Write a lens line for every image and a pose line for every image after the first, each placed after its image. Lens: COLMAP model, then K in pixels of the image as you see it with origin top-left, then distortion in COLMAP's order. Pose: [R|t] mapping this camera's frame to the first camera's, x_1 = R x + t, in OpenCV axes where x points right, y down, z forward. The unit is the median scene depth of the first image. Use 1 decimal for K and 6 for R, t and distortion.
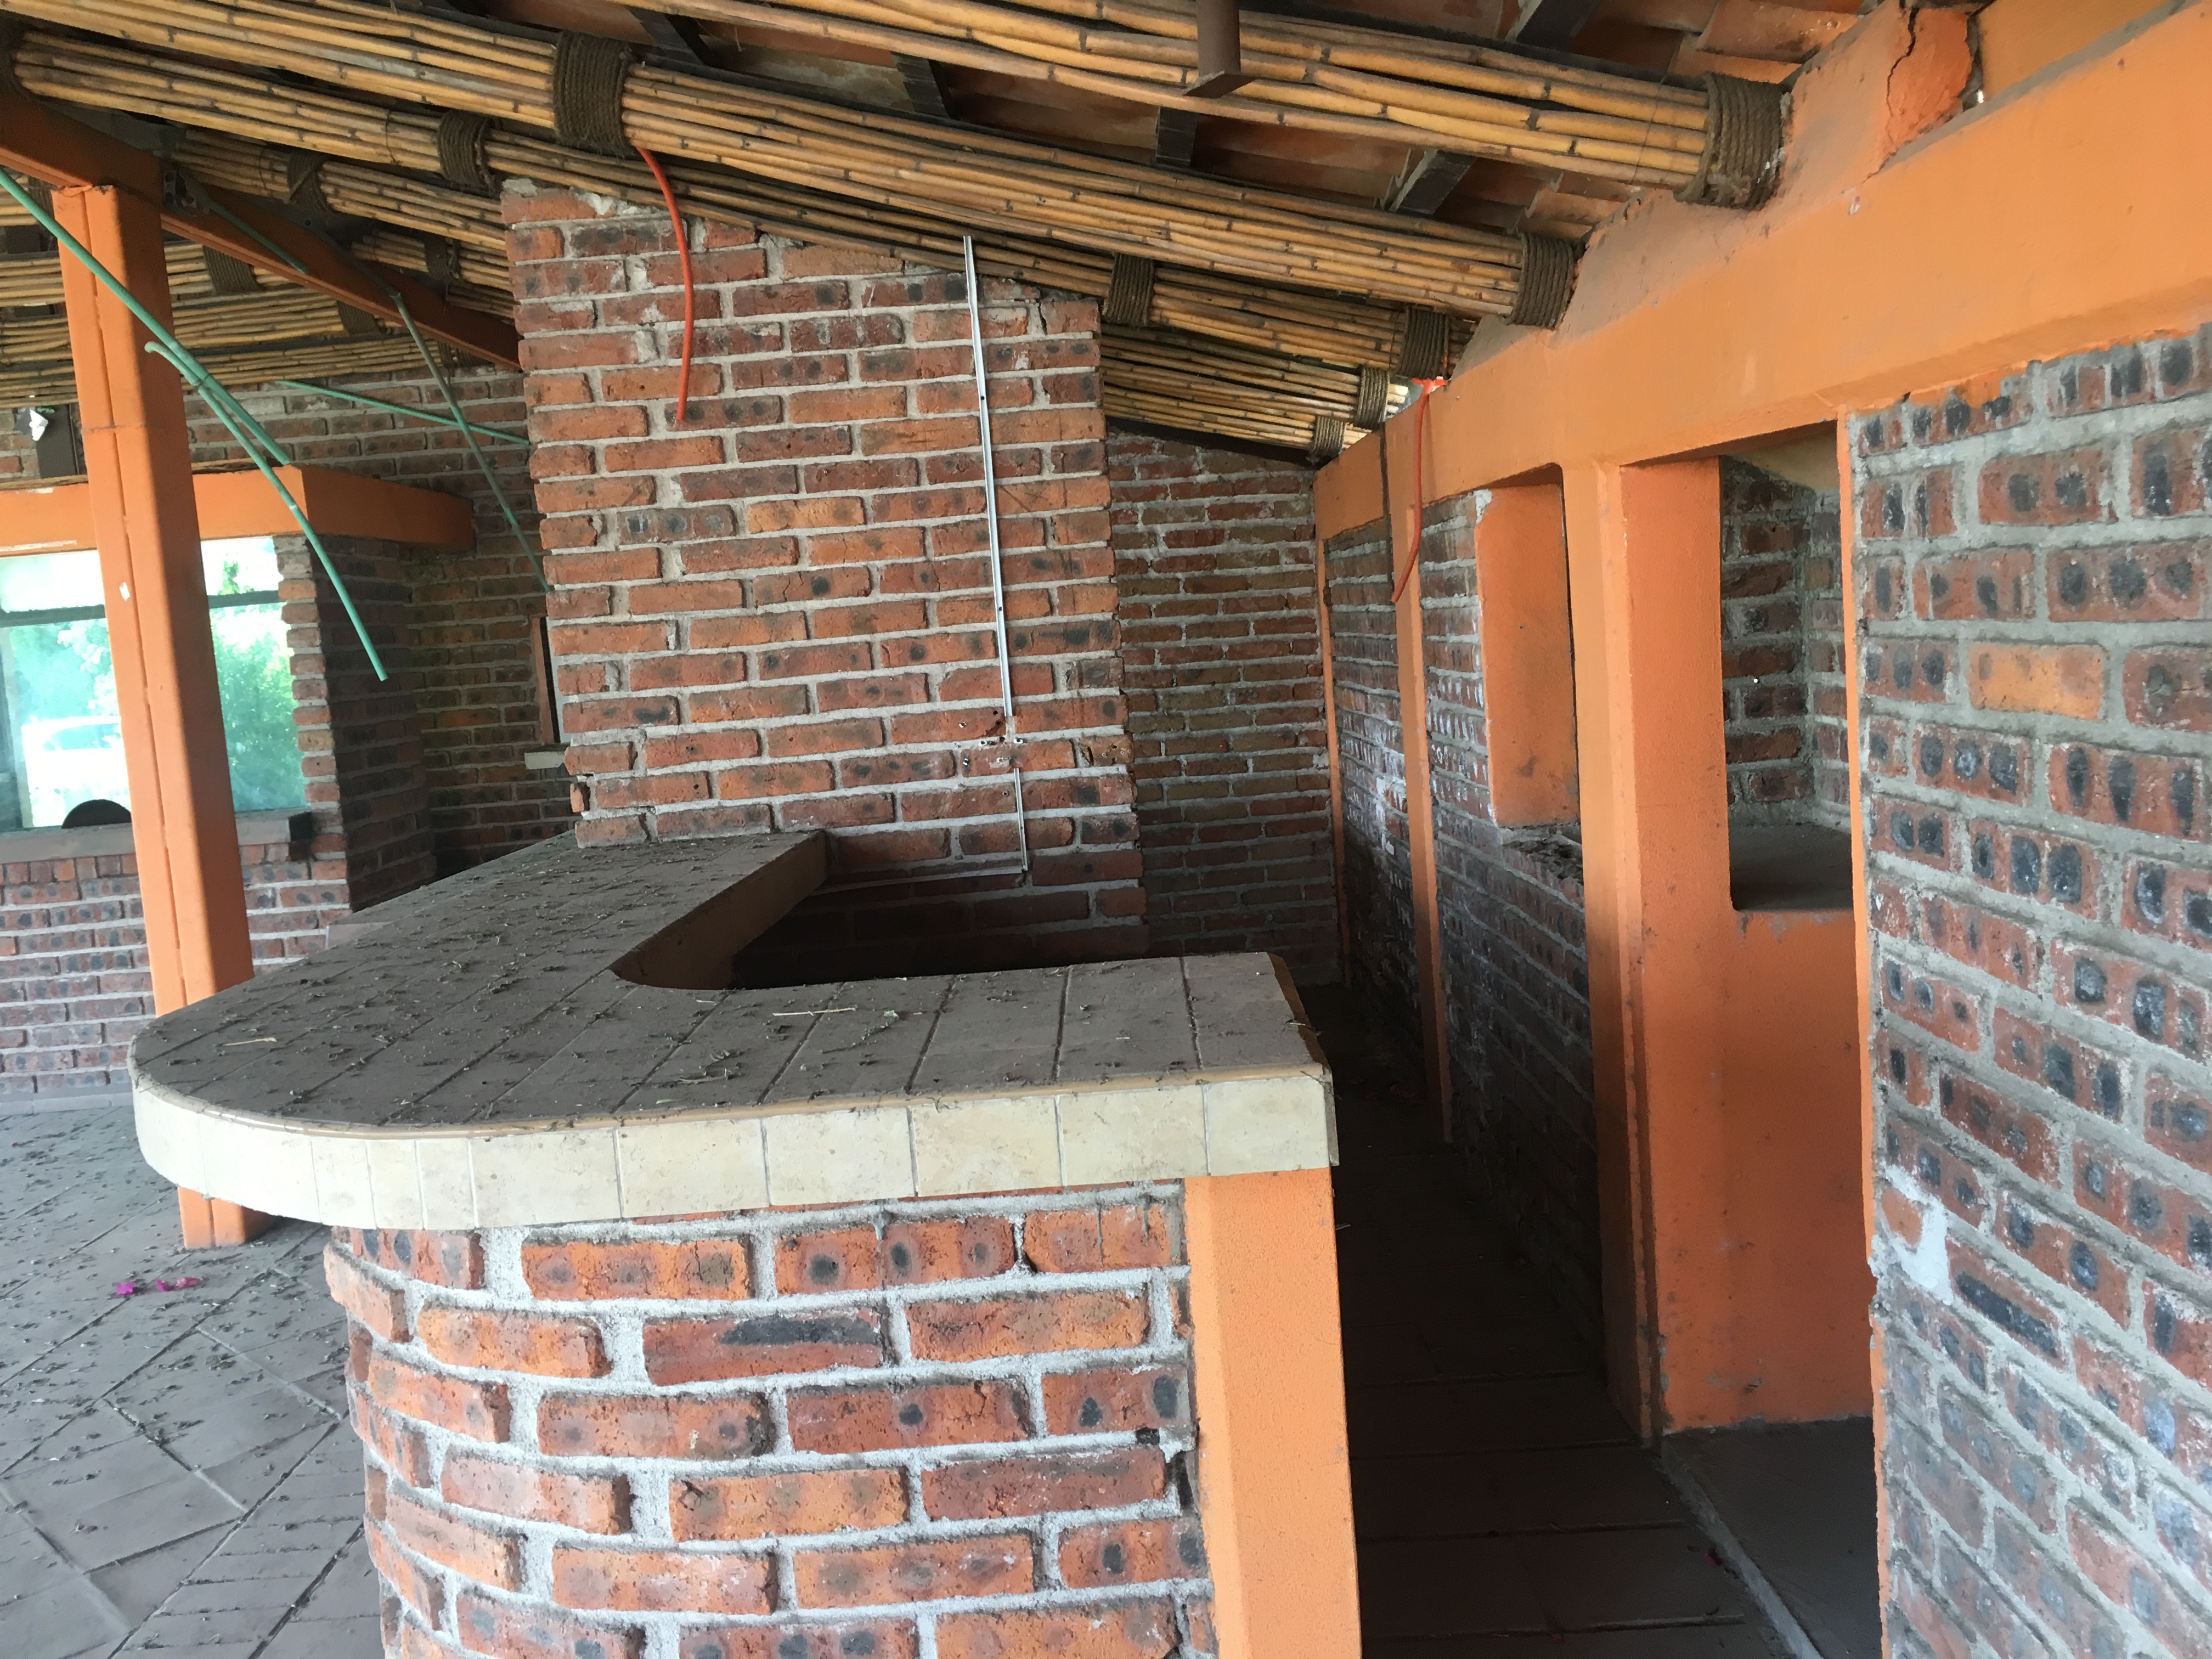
lens RADIAL K [[1868.1, 0, 1103.2], [0, 1868.1, 822.6], [0, 0, 1]] dist [0.083027, -0.104365]
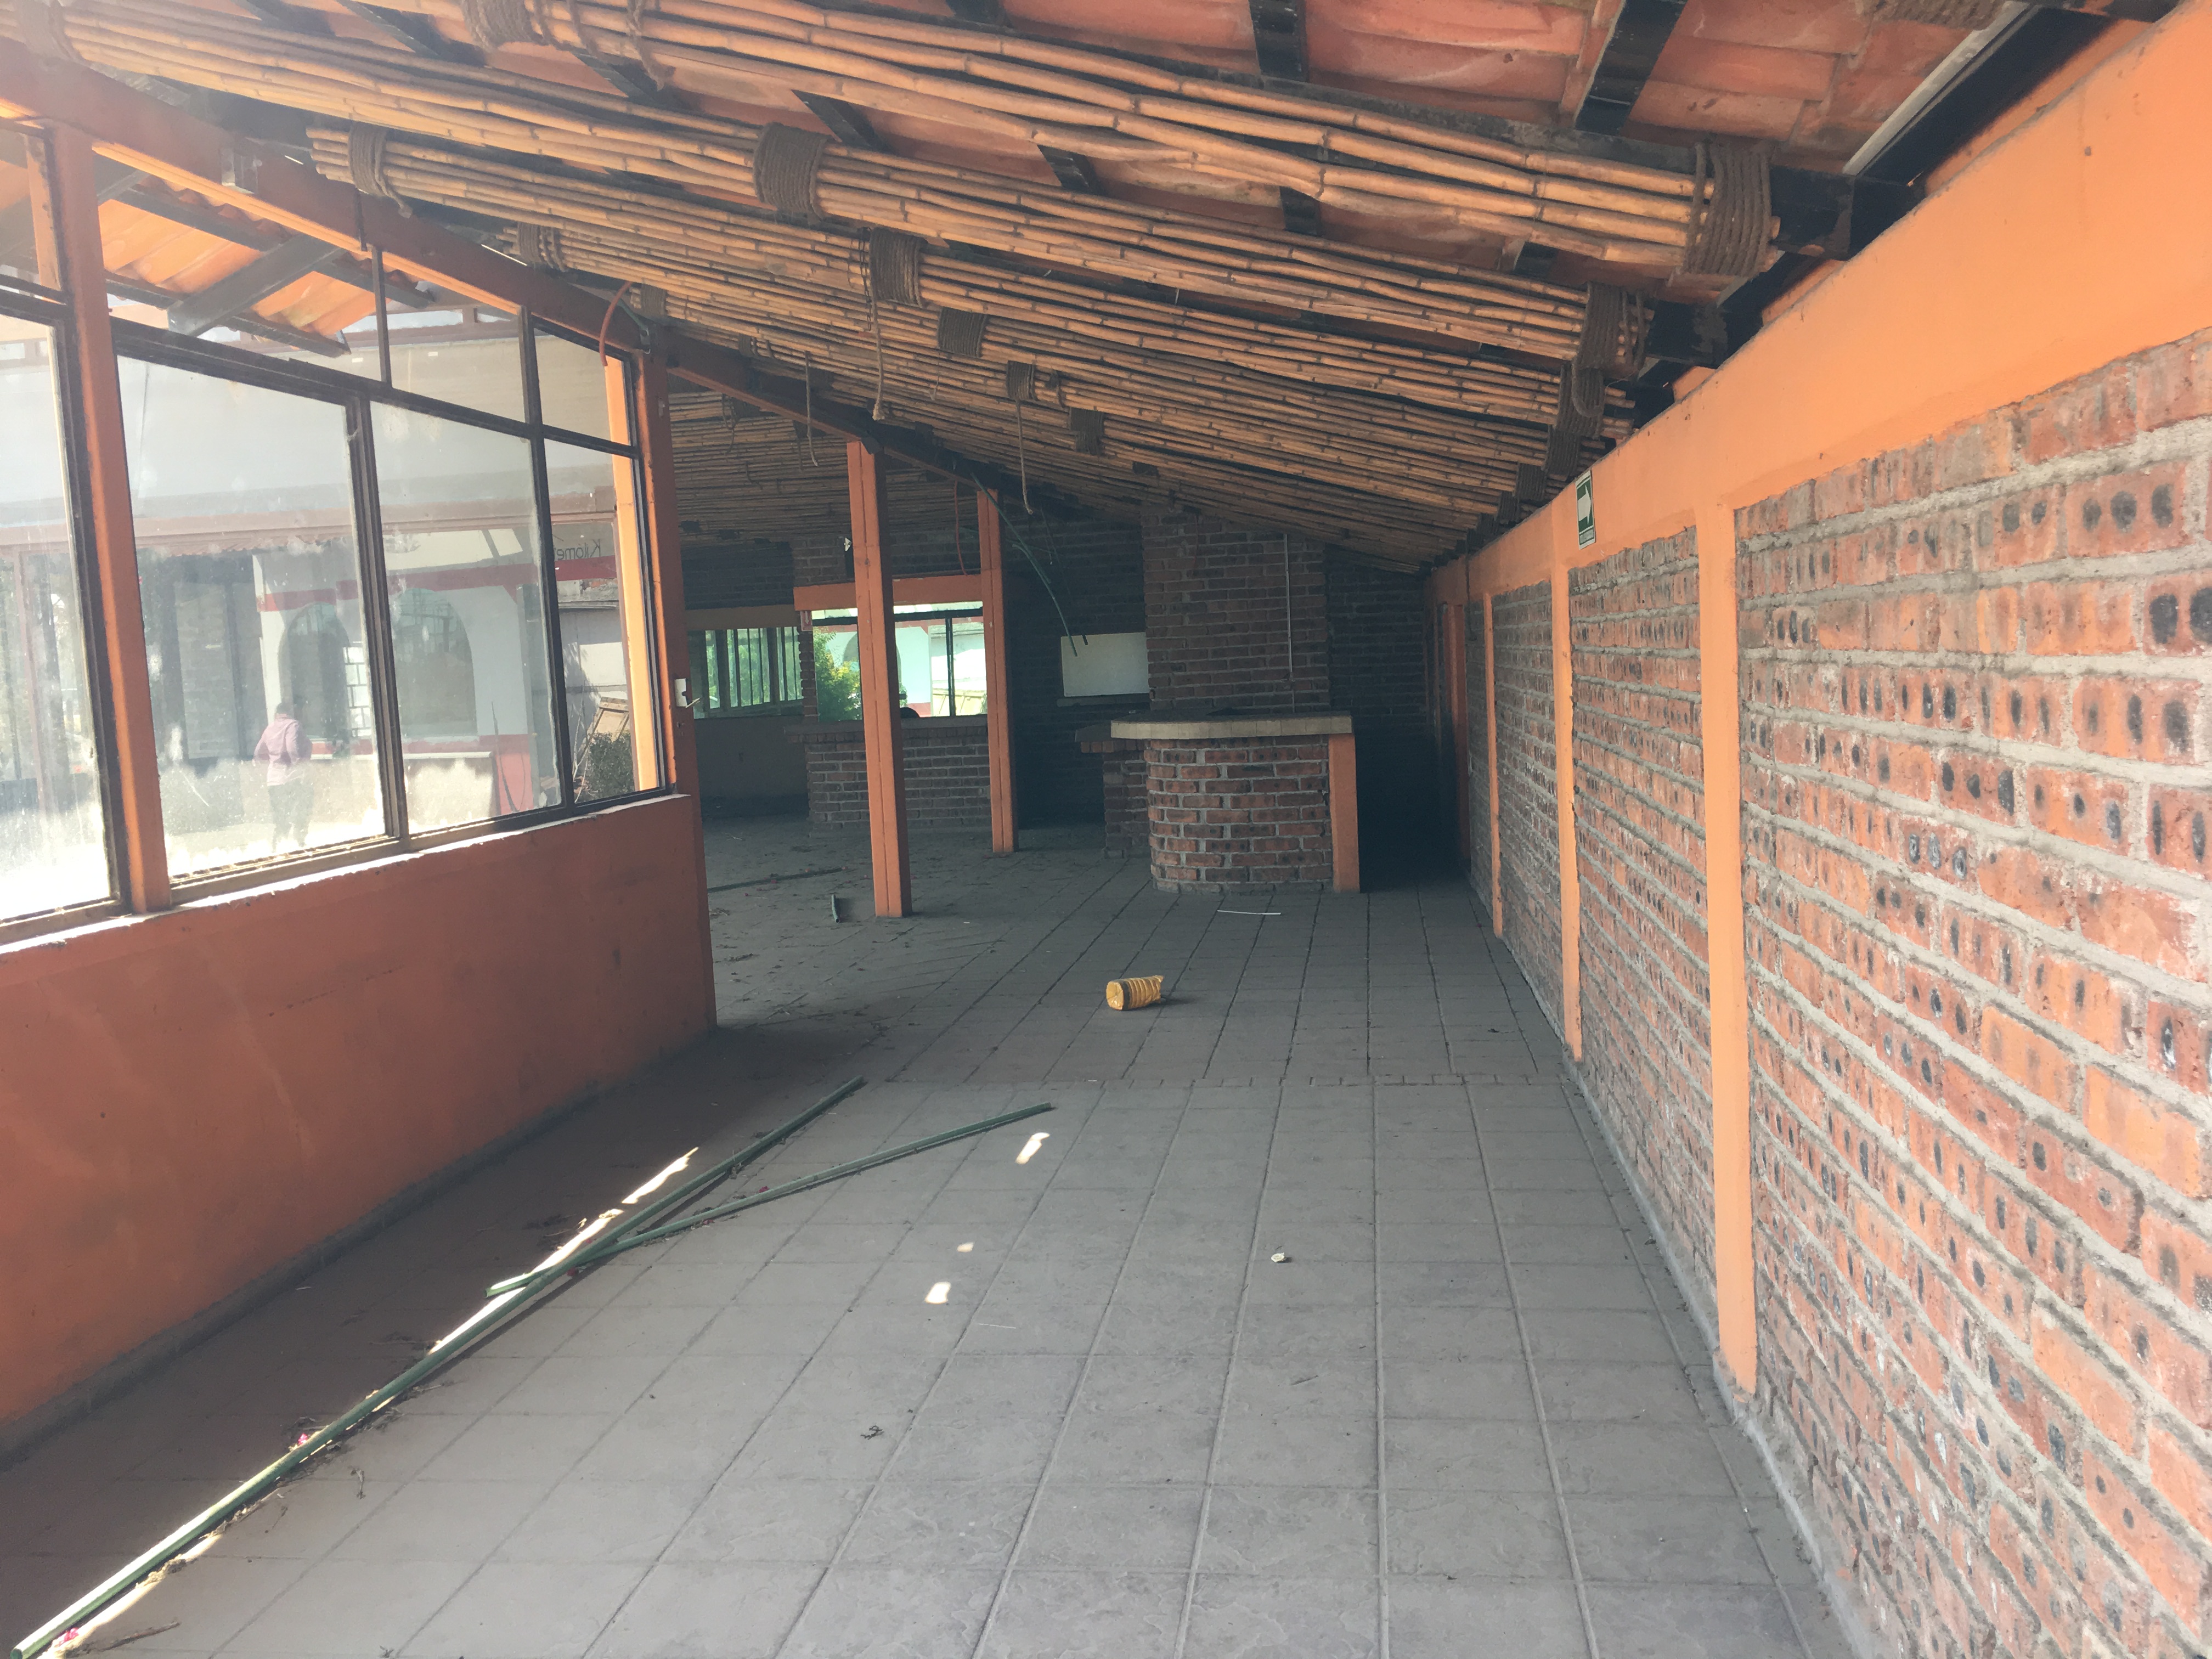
lens RADIAL K [[1868.1, 0, 1111.6], [0, 1868.1, 831.5], [0, 0, 1]] dist [0.083027, -0.104365]
pose [[0.991821, 0.040825, -0.120935, 0.040545], [-0.042160, 0.999075, -0.008502, 0.246439], [0.120476, 0.013531, 0.992624, -2.113040]]
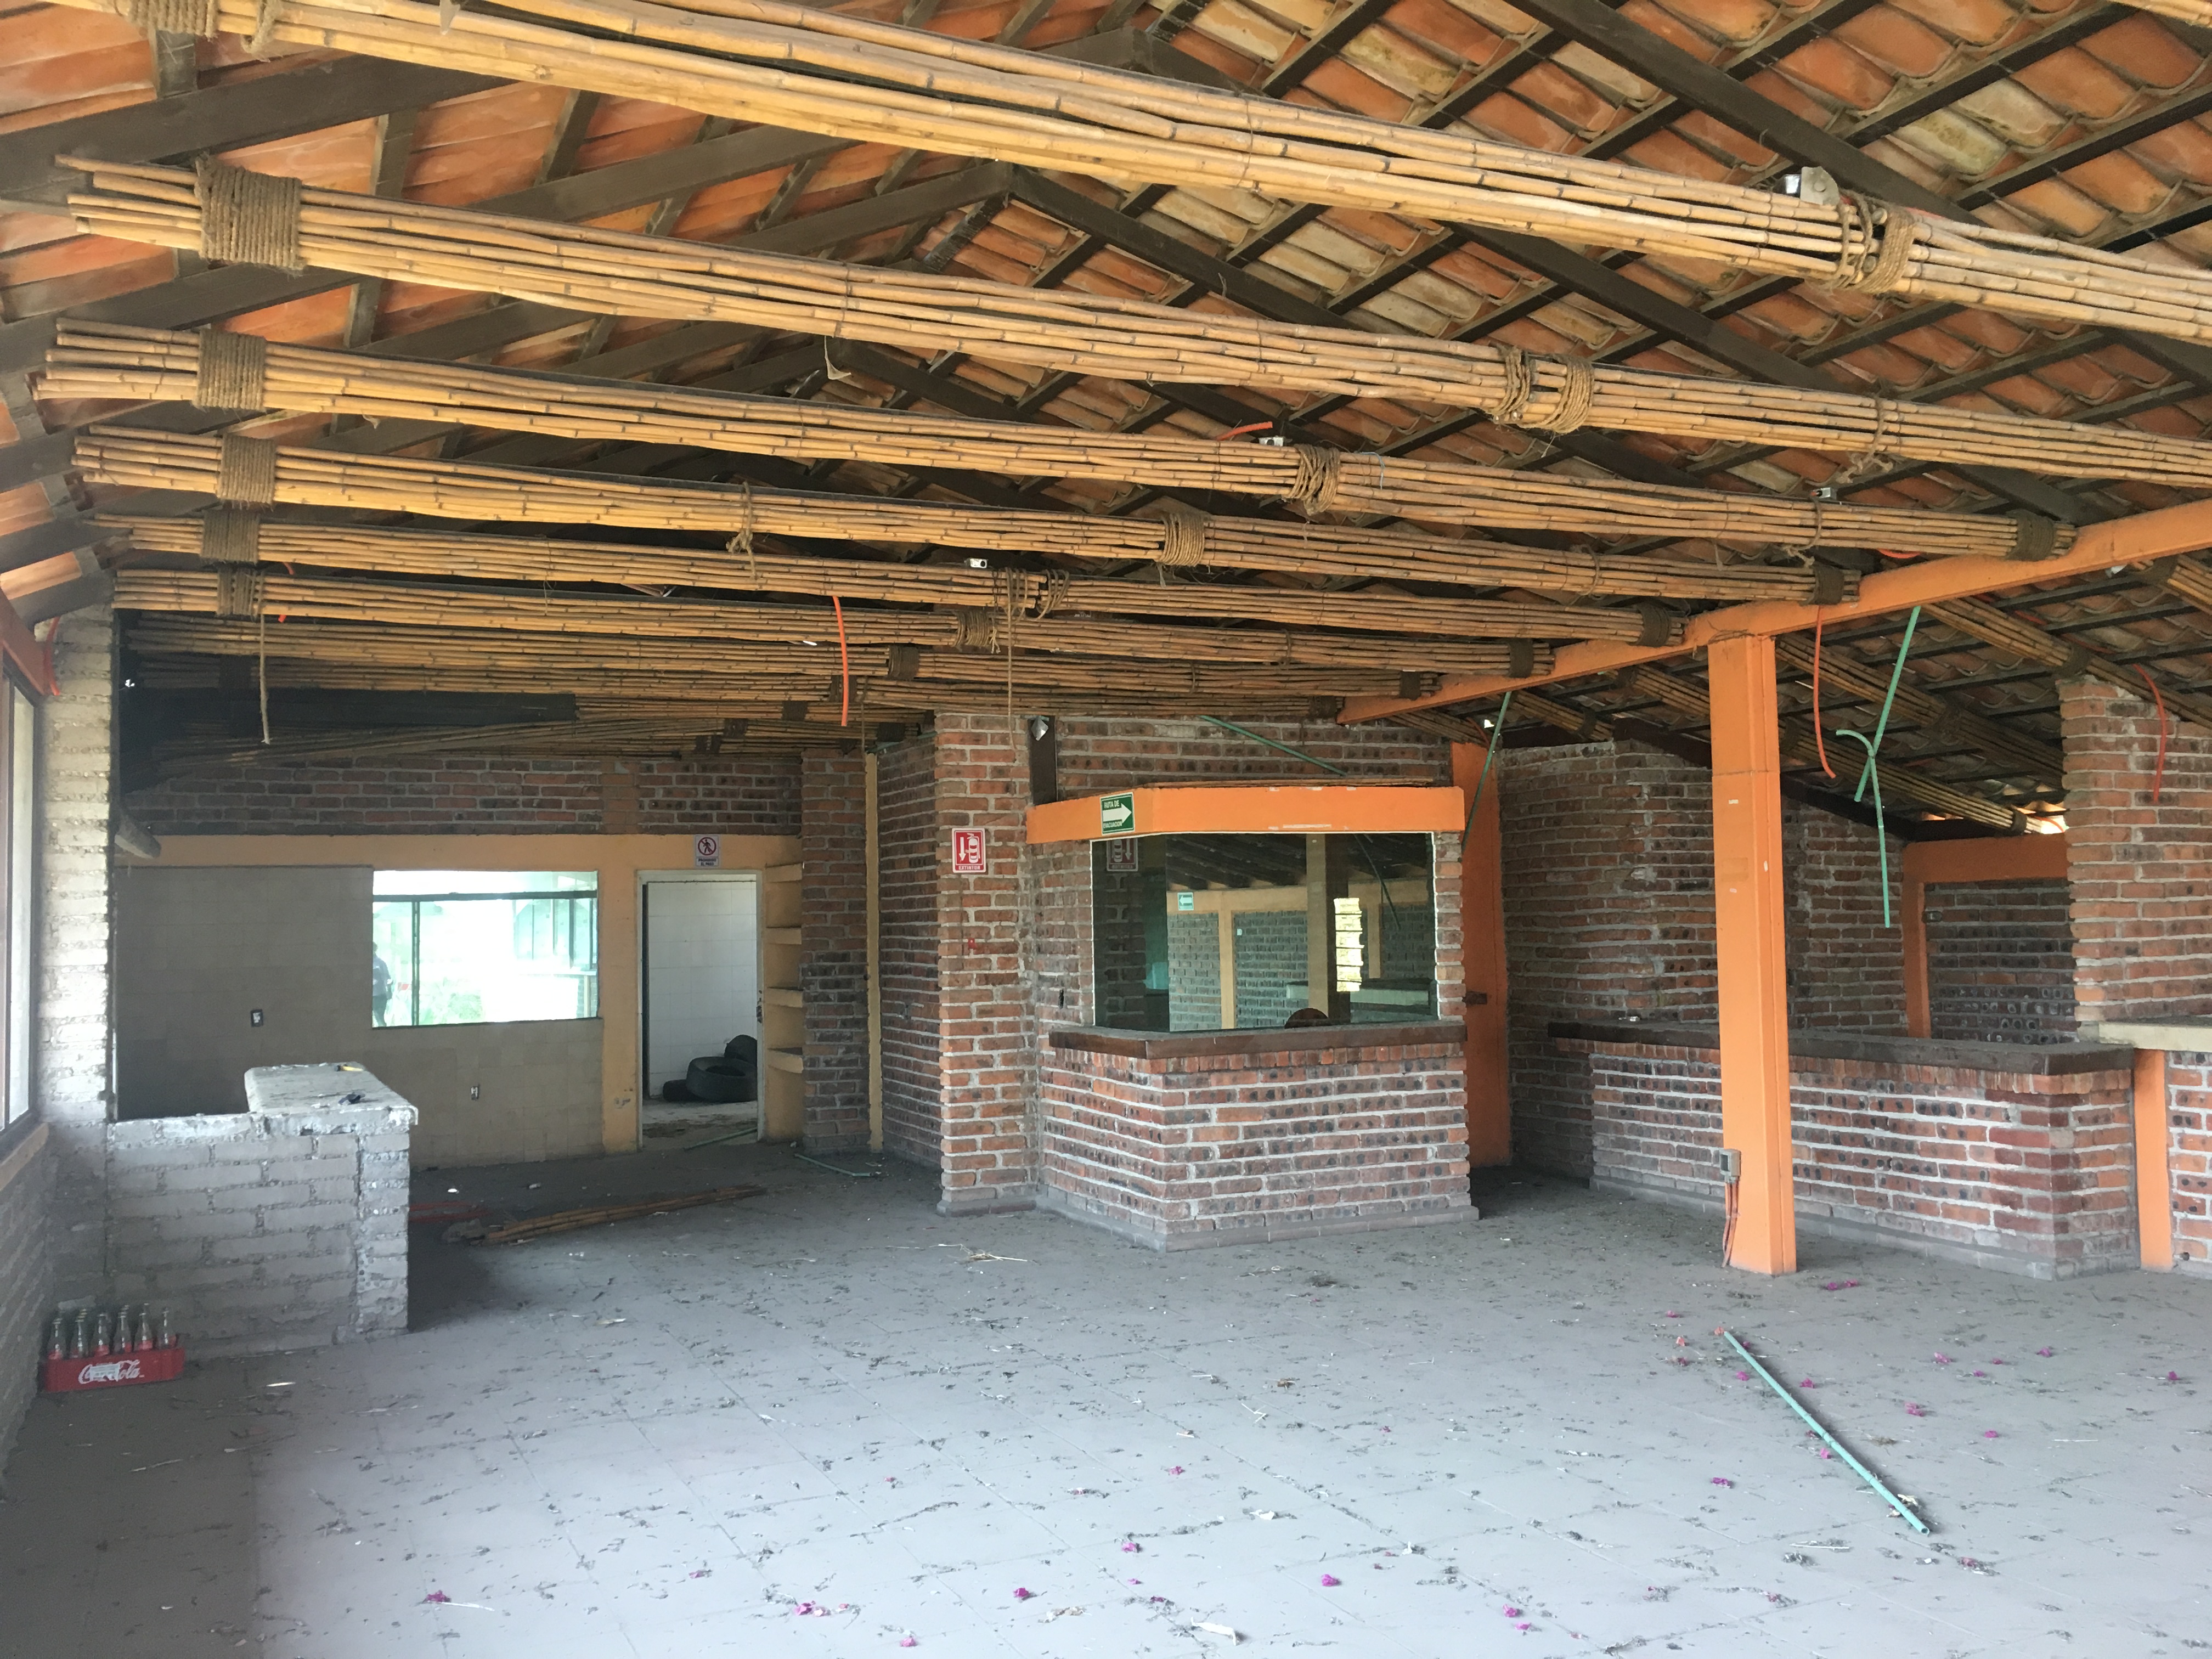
lens RADIAL K [[1868.1, 0, 1100.4], [0, 1868.1, 835.9], [0, 0, 1]] dist [0.083027, -0.104365]
pose [[0.905237, 0.079127, 0.417475, -1.991671], [-0.003216, 0.983756, -0.179484, 0.174994], [-0.424895, 0.161133, 0.890786, -0.279527]]
